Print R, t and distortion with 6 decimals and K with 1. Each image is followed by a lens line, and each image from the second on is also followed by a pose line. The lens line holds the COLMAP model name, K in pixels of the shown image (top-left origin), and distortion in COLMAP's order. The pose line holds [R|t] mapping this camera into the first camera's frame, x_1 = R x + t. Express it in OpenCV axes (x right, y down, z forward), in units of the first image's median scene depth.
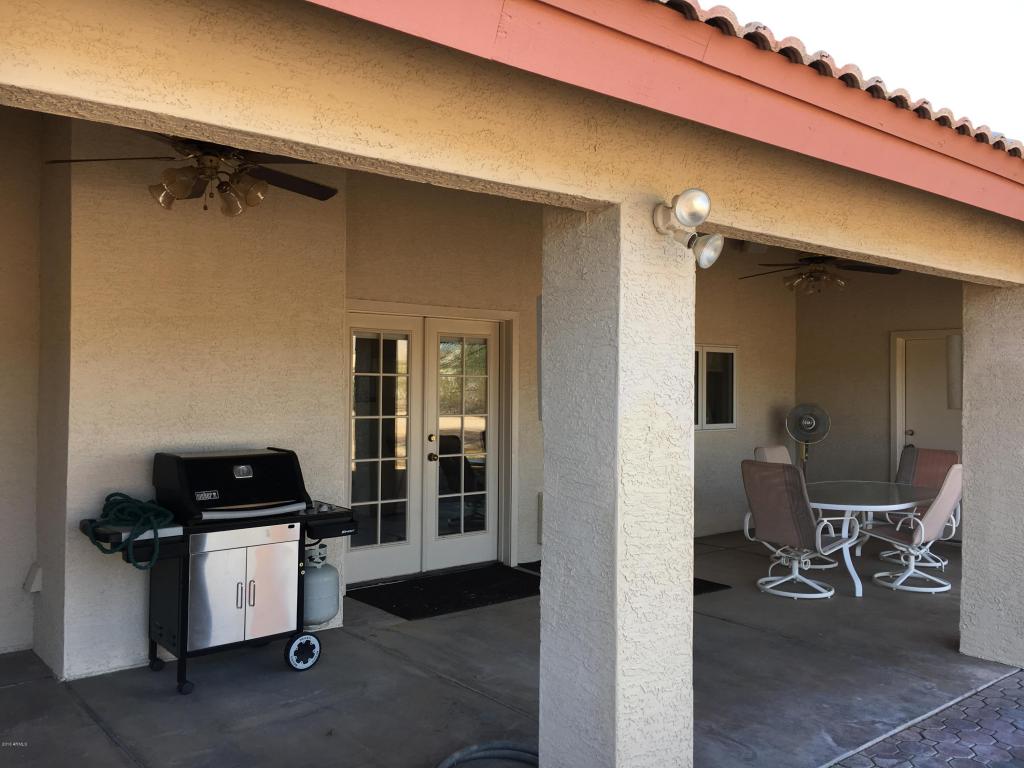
lens RADIAL K [[871.5, 0, 512.0], [0, 871.5, 384.0], [0, 0, 1]] dist [0.044089, -0.007543]
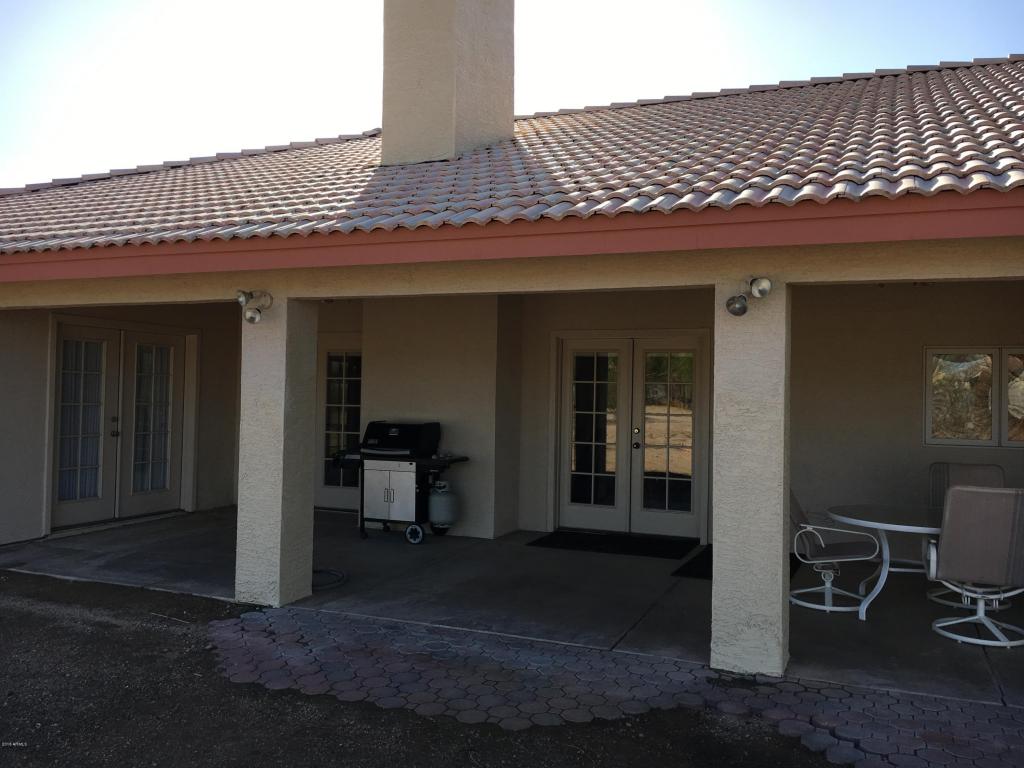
lens RADIAL K [[871.5, 0, 512.0], [0, 871.5, 384.0], [0, 0, 1]] dist [0.044089, -0.007543]
pose [[0.447174, -0.009813, -0.894393, 1.457000], [-0.012920, 0.999765, -0.017429, 0.025235], [0.894353, 0.019350, 0.446942, 0.368665]]
